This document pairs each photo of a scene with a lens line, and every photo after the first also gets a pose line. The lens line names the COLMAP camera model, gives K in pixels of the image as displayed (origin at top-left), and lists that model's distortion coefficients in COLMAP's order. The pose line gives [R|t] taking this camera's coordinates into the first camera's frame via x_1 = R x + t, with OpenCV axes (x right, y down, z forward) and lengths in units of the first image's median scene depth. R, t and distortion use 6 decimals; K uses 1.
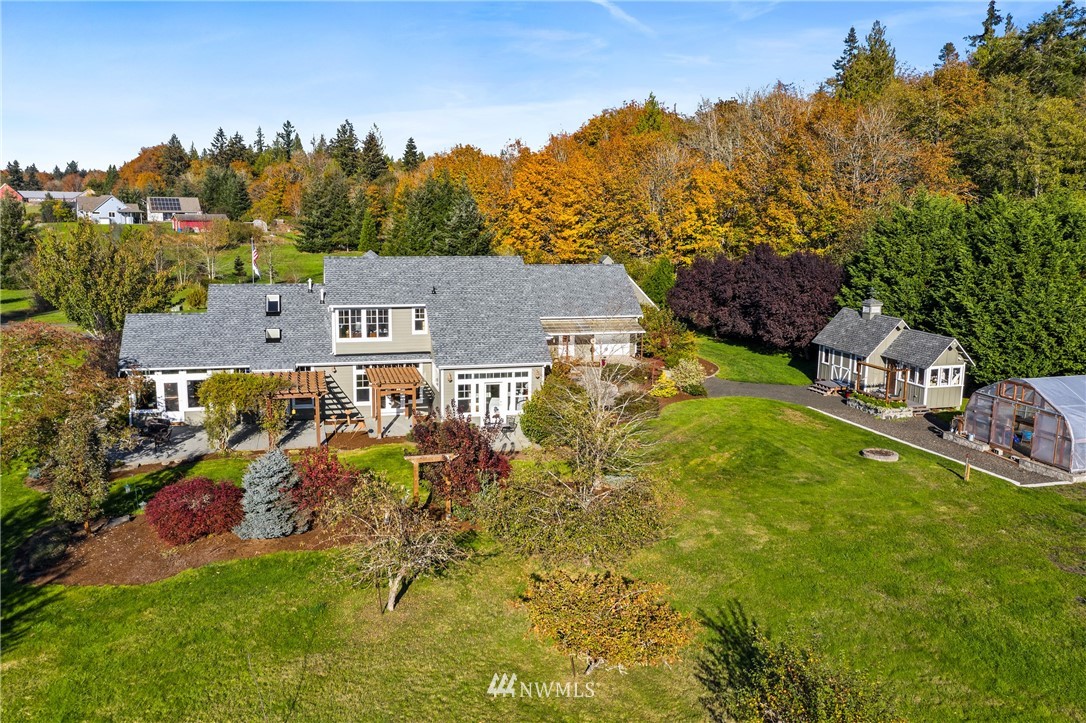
lens RADIAL K [[898.6, 0, 540.7], [0, 898.6, 359.0], [0, 0, 1]] dist [-0.003141, 0.017182]
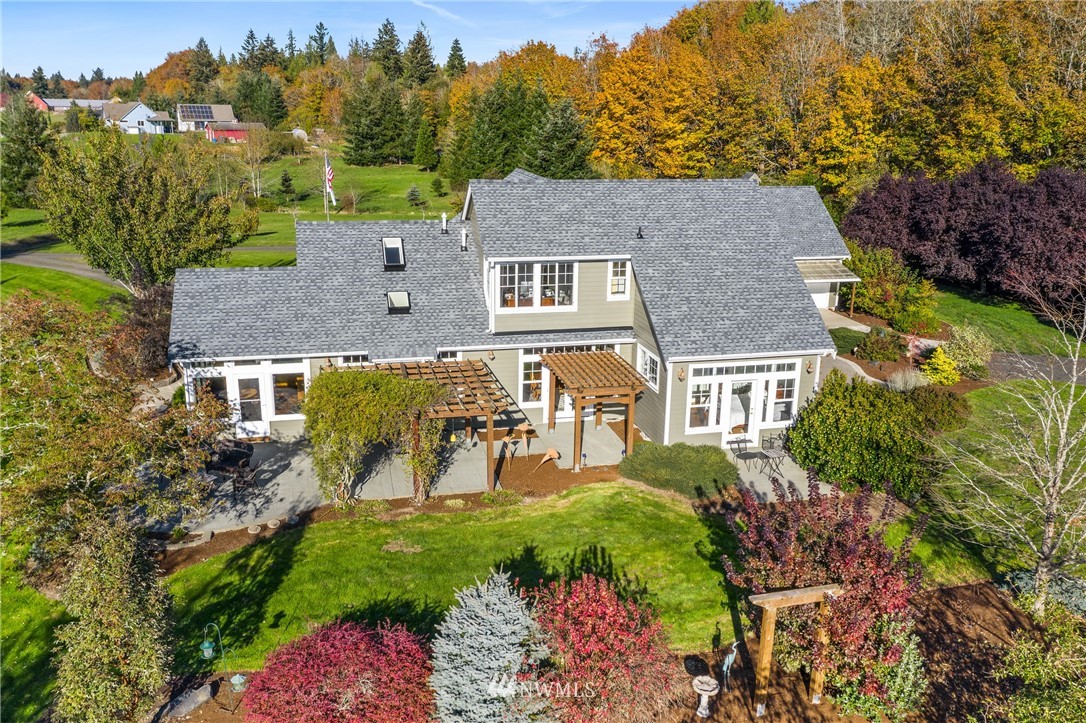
lens RADIAL K [[898.6, 0, 544.6], [0, 898.6, 362.2], [0, 0, 1]] dist [-0.003141, 0.017182]
pose [[0.999562, 0.007804, -0.028562, -0.101976], [-0.004944, 0.995088, 0.098870, -0.028579], [0.029193, -0.098685, 0.994690, 0.205253]]
